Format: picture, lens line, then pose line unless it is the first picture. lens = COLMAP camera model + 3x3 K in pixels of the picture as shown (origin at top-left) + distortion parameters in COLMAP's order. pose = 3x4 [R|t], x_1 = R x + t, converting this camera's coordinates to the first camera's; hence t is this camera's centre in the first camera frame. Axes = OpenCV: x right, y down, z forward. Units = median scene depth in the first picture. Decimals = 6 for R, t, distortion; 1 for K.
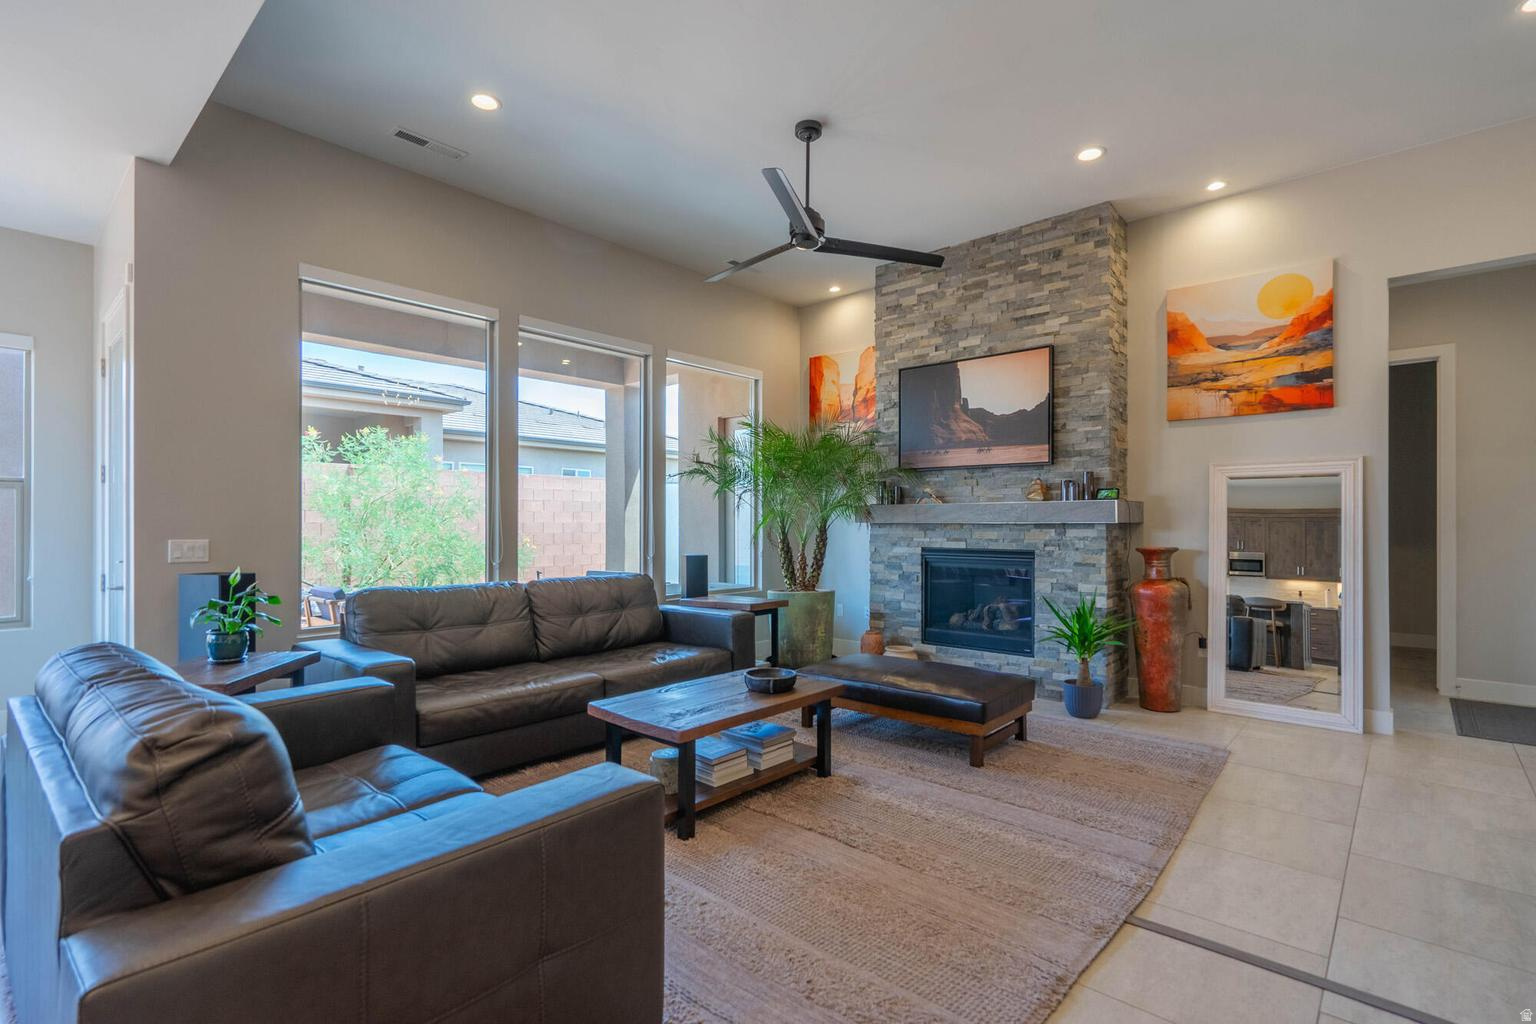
lens RADIAL K [[715.6, 0, 766.3], [0, 715.6, 523.9], [0, 0, 1]] dist [-0.002384, 0.001589]
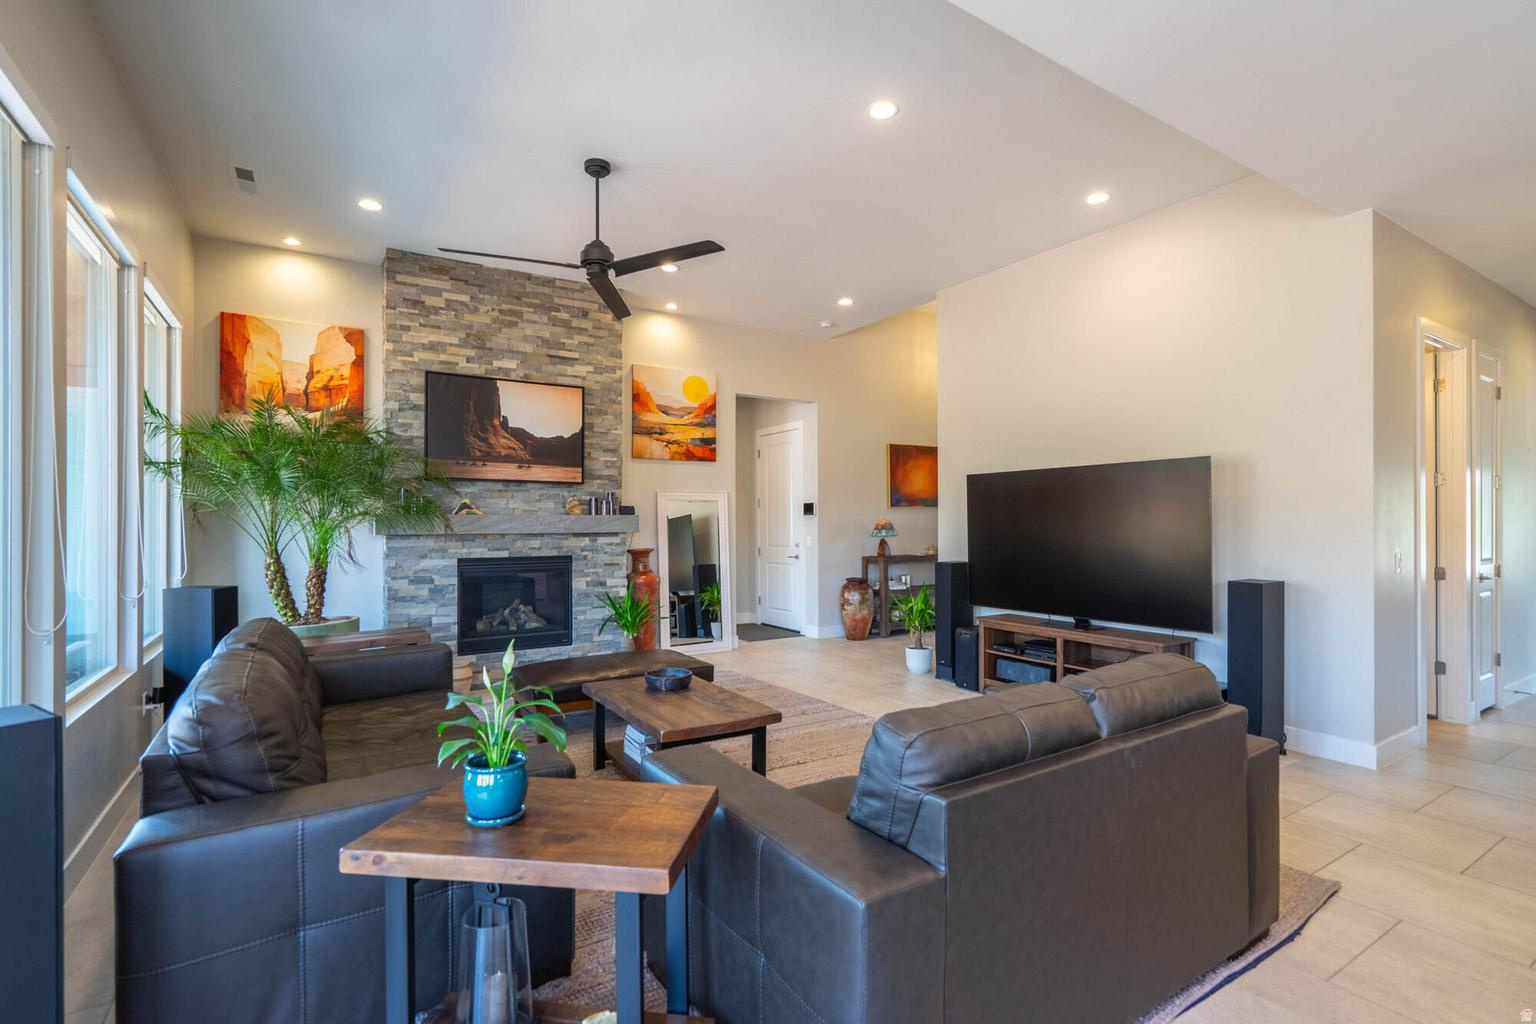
lens RADIAL K [[715.6, 0, 763.6], [0, 715.6, 523.5], [0, 0, 1]] dist [-0.002384, 0.001589]
pose [[0.277539, -0.004124, 0.960706, -0.654722], [0.004954, 0.999984, 0.002861, -0.017213], [-0.960702, 0.003965, 0.277555, 0.343326]]
